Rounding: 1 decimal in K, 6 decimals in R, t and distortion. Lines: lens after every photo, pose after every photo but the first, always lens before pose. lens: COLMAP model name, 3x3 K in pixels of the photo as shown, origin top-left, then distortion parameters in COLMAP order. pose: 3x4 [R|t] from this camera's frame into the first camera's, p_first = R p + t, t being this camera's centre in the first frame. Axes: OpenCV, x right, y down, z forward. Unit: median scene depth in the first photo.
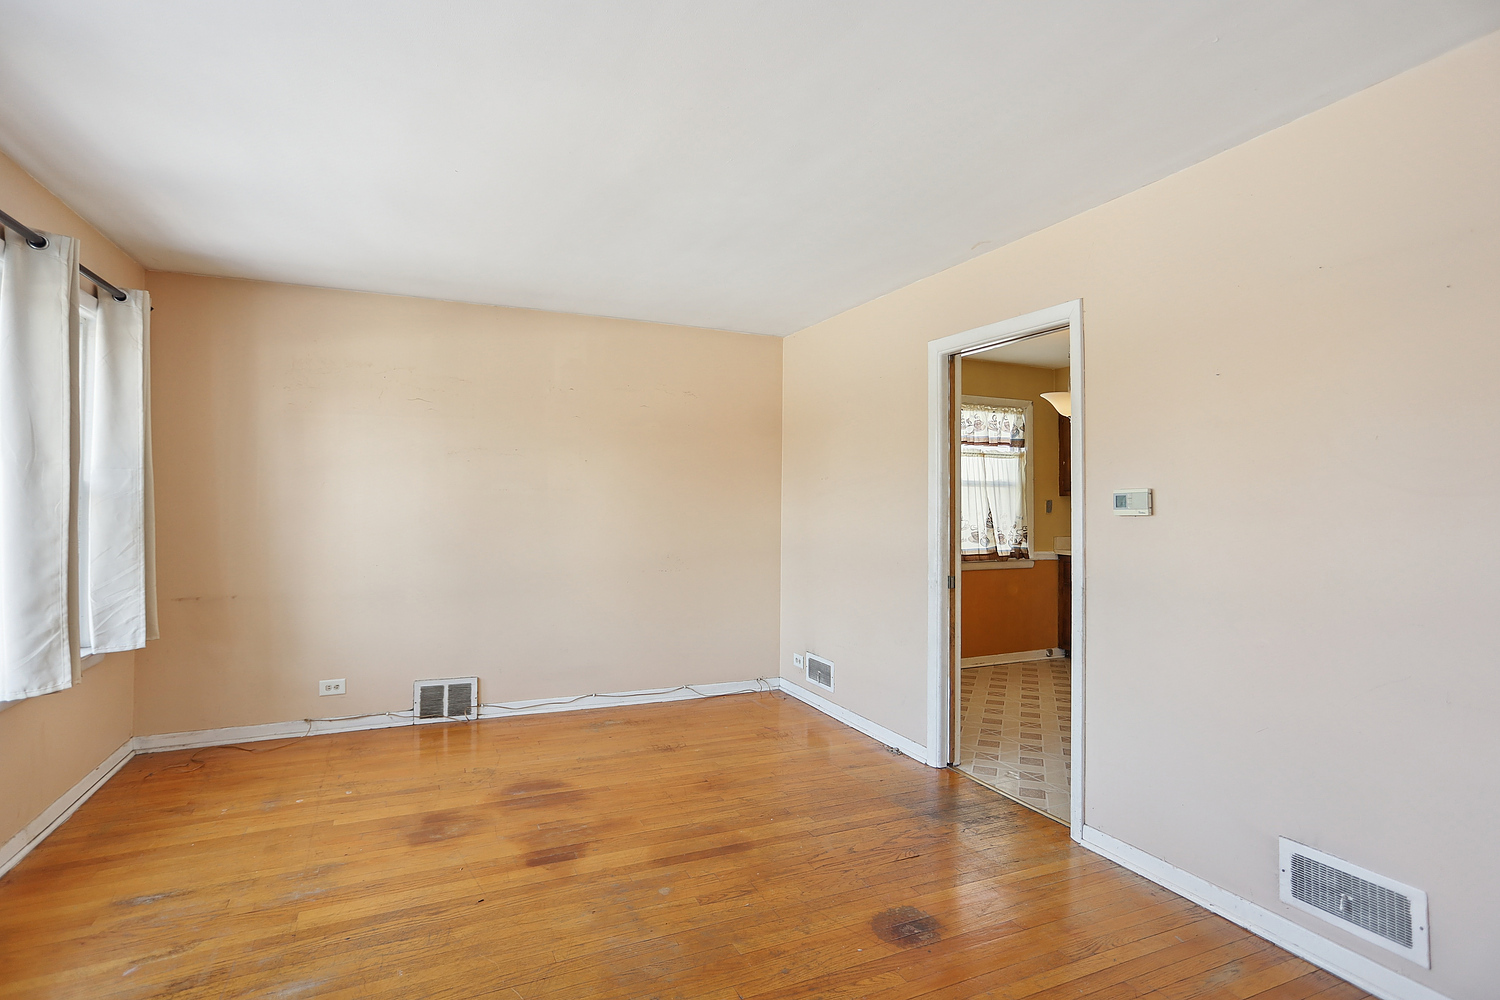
lens RADIAL K [[736.8, 0, 746.9], [0, 736.8, 506.0], [0, 0, 1]] dist [-0.015950, 0.002049]
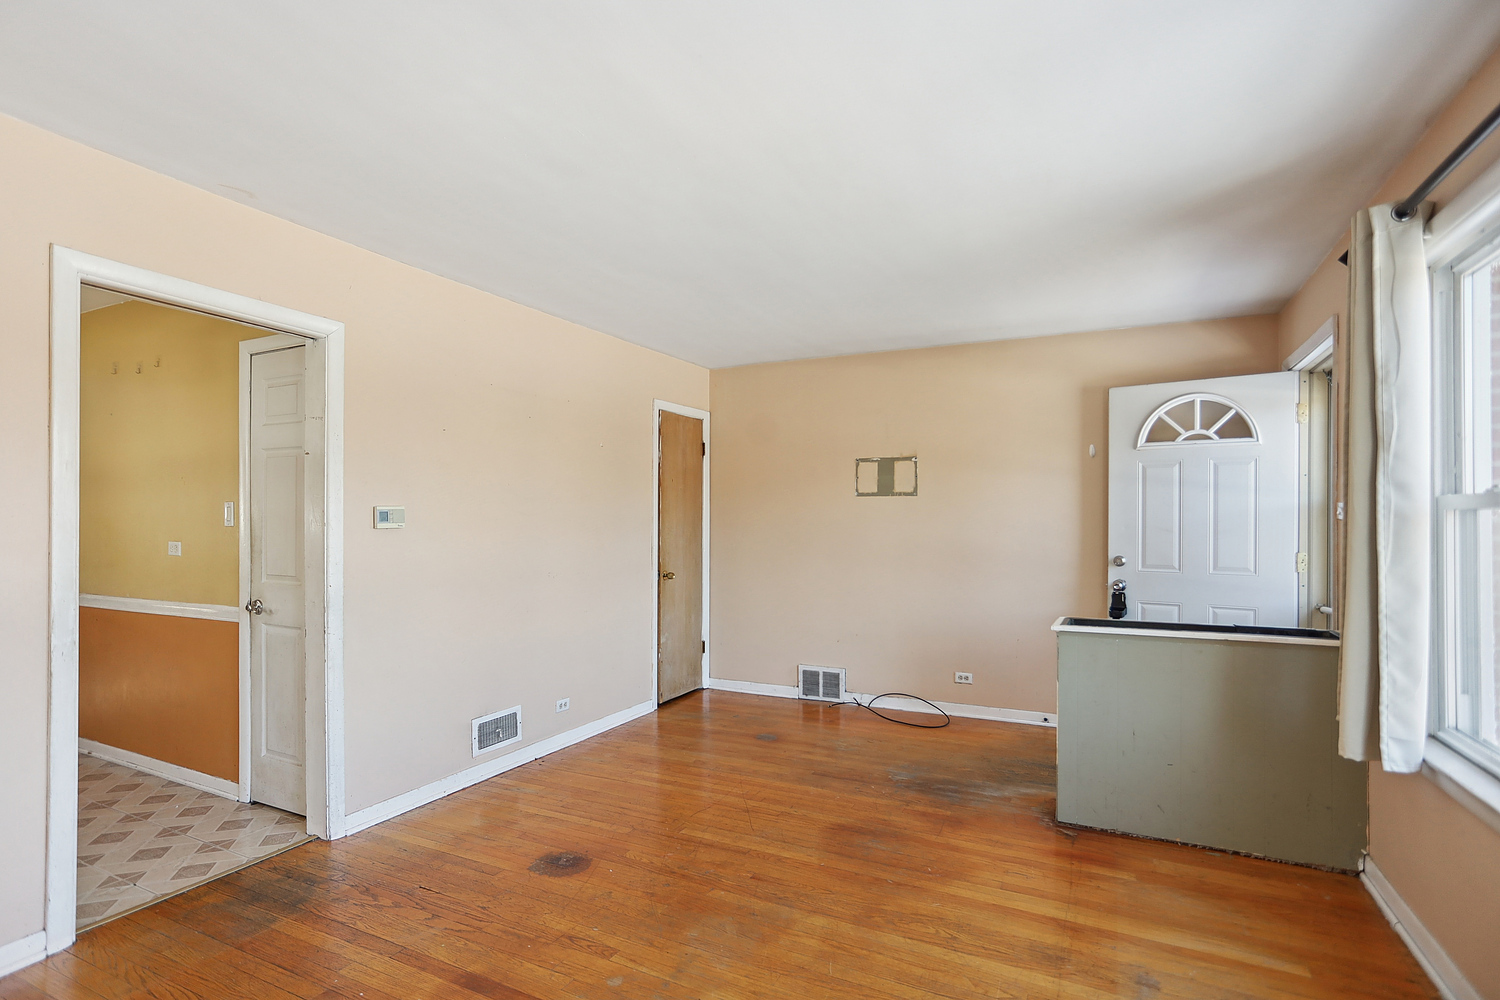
lens RADIAL K [[736.8, 0, 737.6], [0, 736.8, 507.9], [0, 0, 1]] dist [-0.015950, 0.002049]
pose [[-0.625263, 0.003603, 0.780406, -0.920717], [-0.012377, 0.999818, -0.014532, -0.011439], [-0.780316, -0.018745, -0.625104, 1.527754]]
